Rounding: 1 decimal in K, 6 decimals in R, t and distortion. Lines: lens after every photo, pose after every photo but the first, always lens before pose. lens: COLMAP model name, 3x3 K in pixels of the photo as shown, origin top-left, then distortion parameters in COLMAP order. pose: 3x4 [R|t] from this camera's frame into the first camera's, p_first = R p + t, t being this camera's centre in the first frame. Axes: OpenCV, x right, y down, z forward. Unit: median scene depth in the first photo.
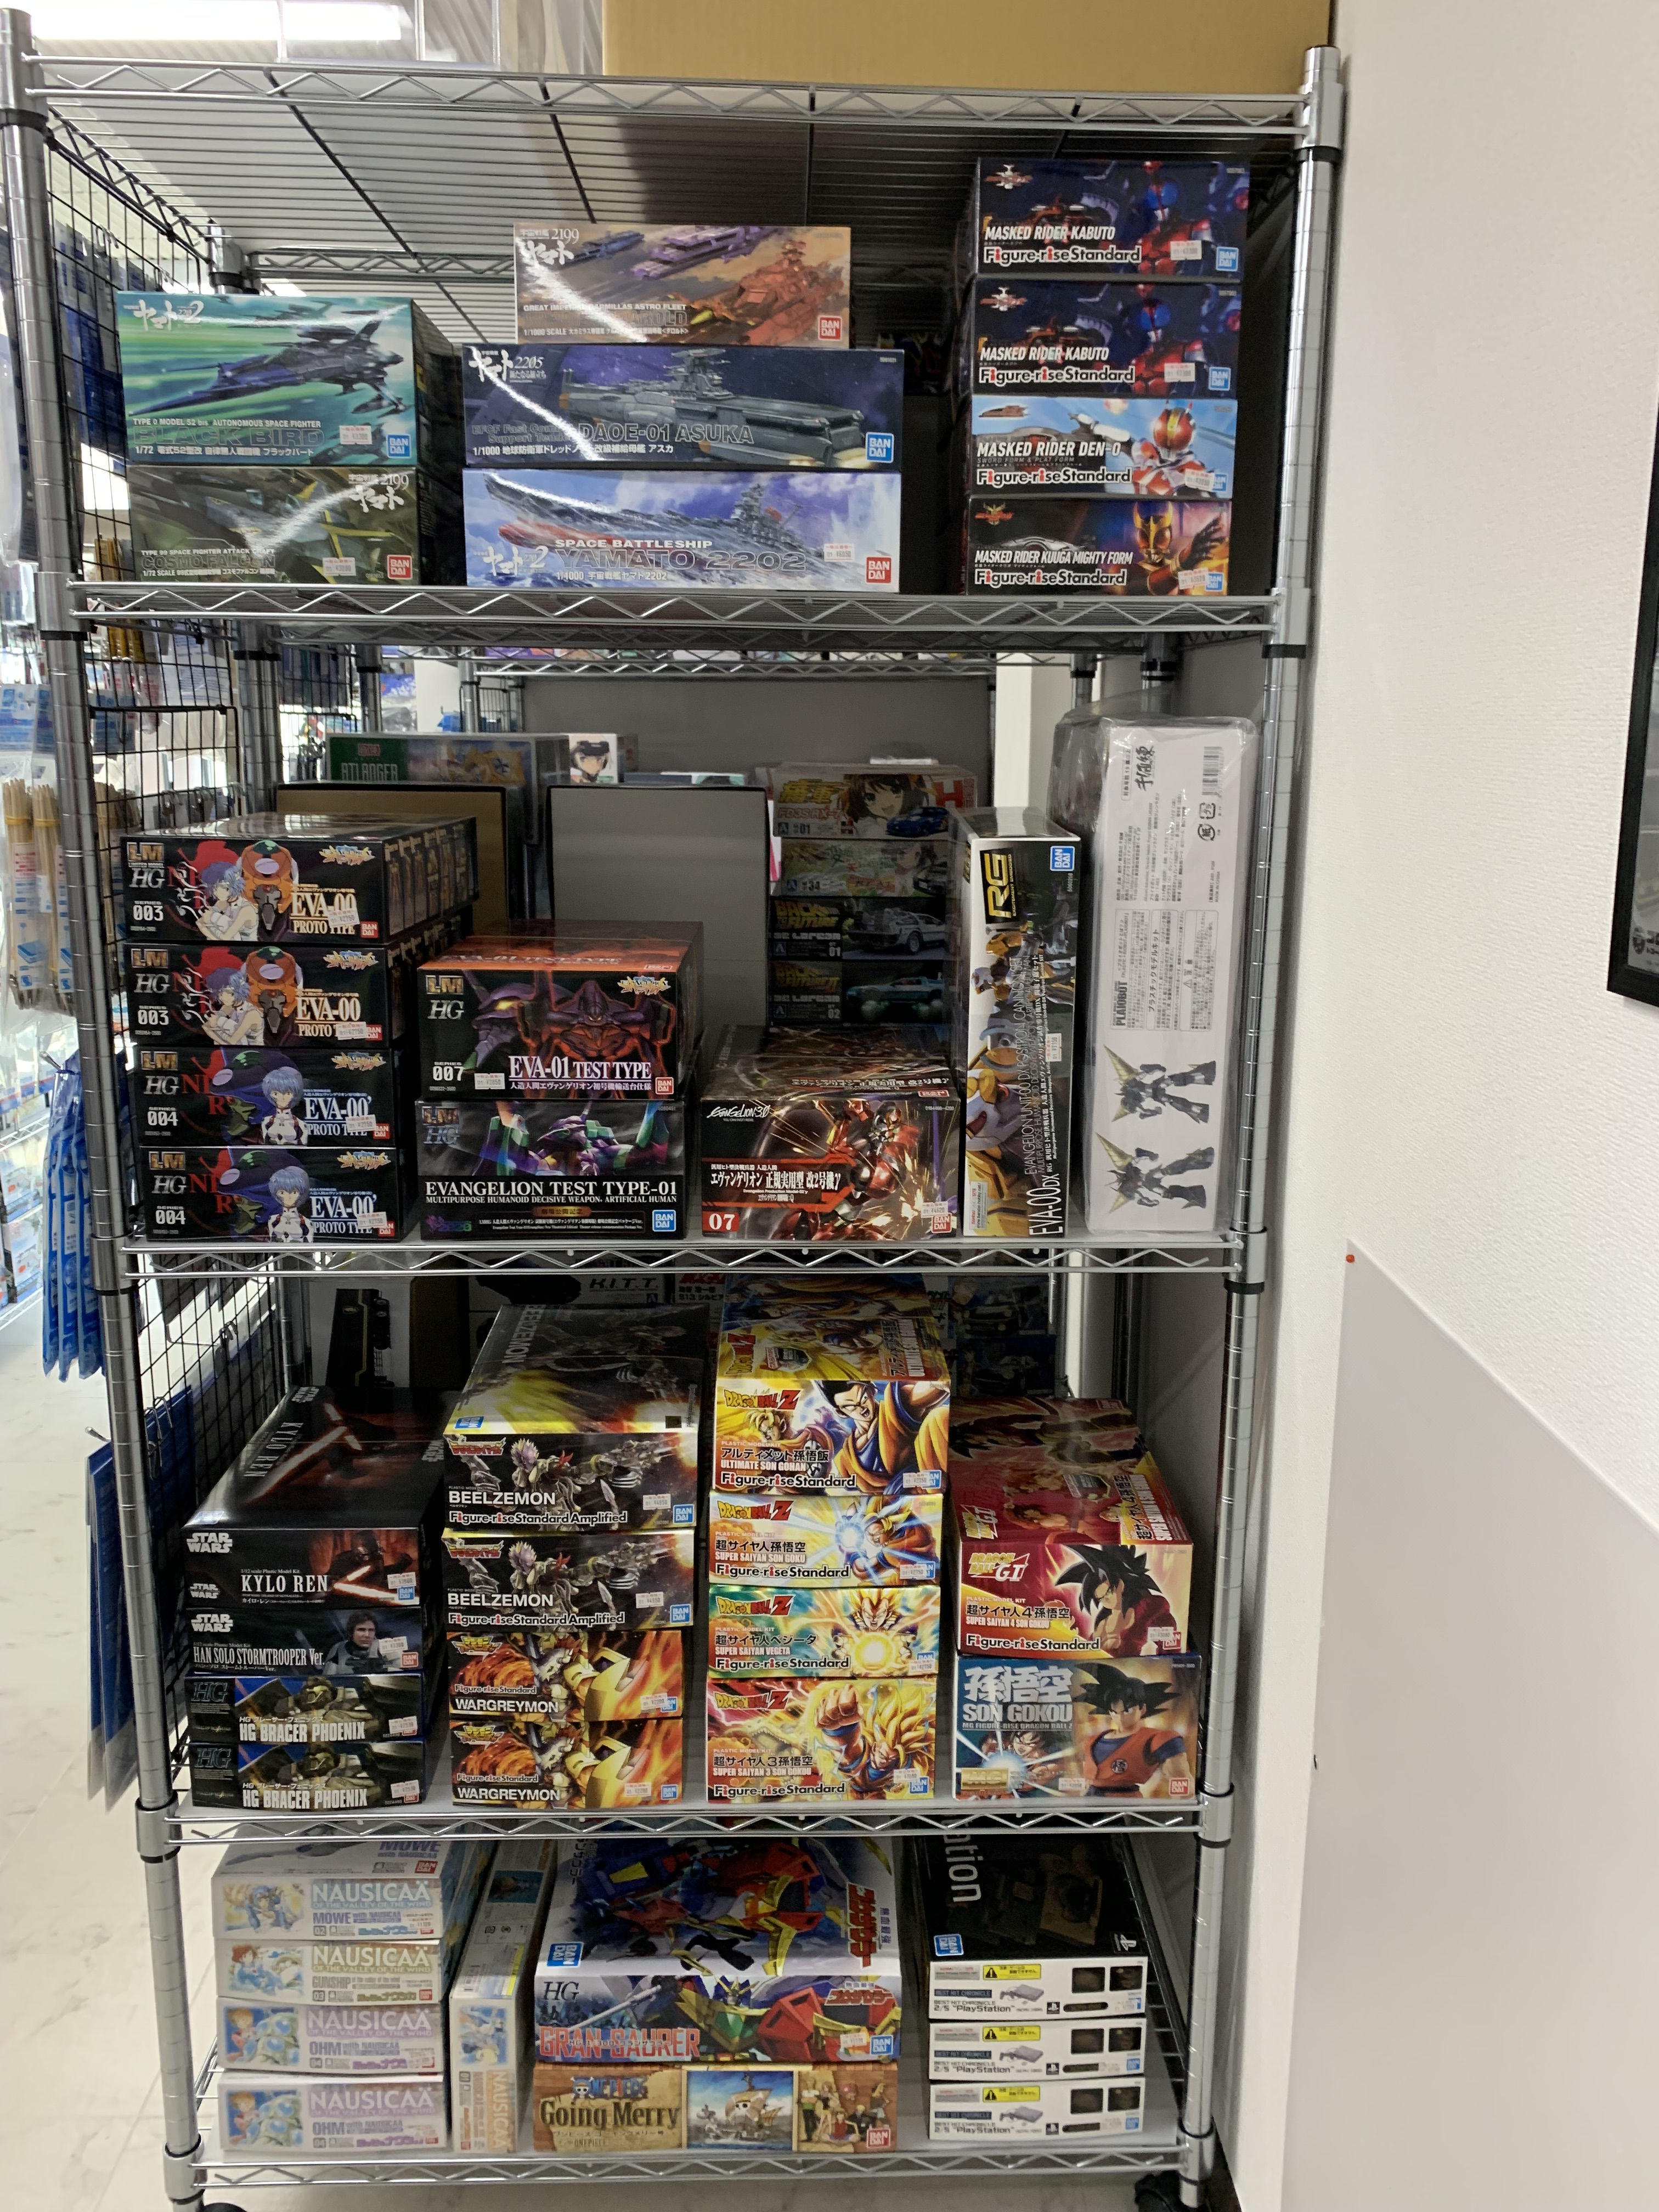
lens RADIAL K [[1733.2, 0, 832.9], [0, 1733.2, 1101.7], [0, 0, 1]] dist [0.037149, -0.028894]
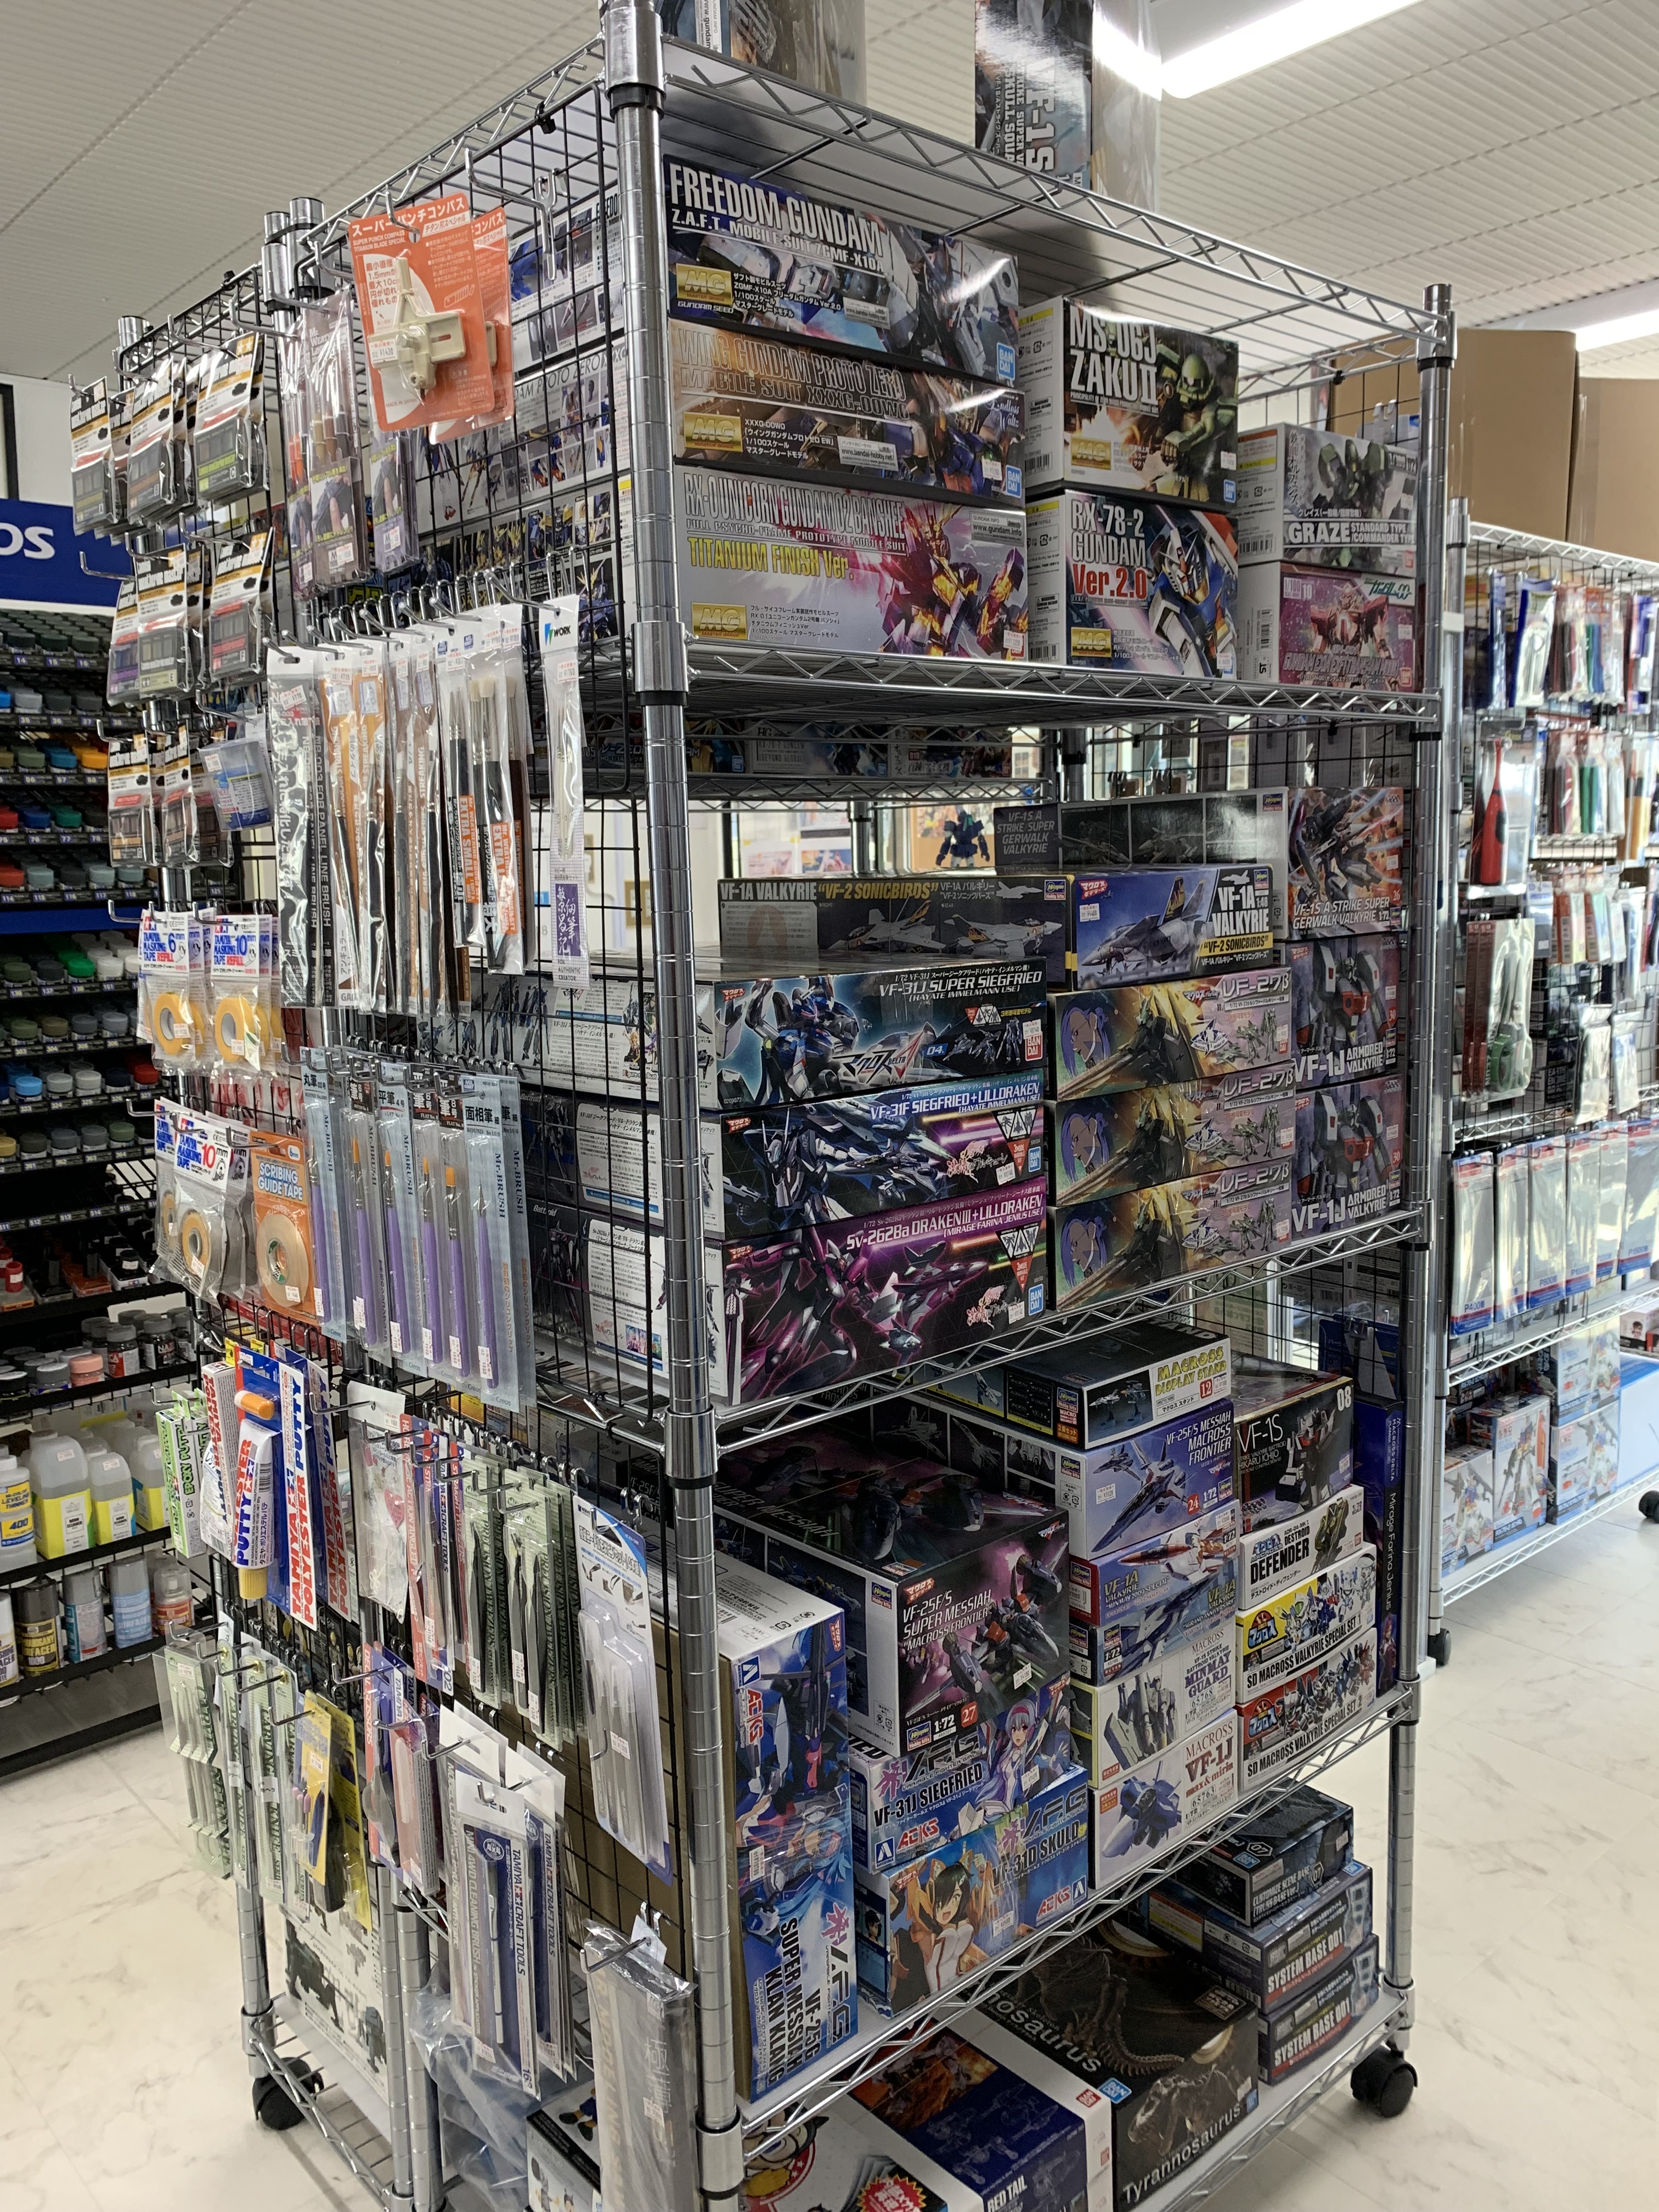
lens RADIAL K [[1733.2, 0, 830.9], [0, 1733.2, 1103.8], [0, 0, 1]] dist [0.037149, -0.028894]
pose [[0.645214, 0.077592, -0.760052, -0.058223], [-0.132348, 0.991140, -0.011168, -0.032990], [0.752451, 0.107797, 0.649767, 0.145201]]
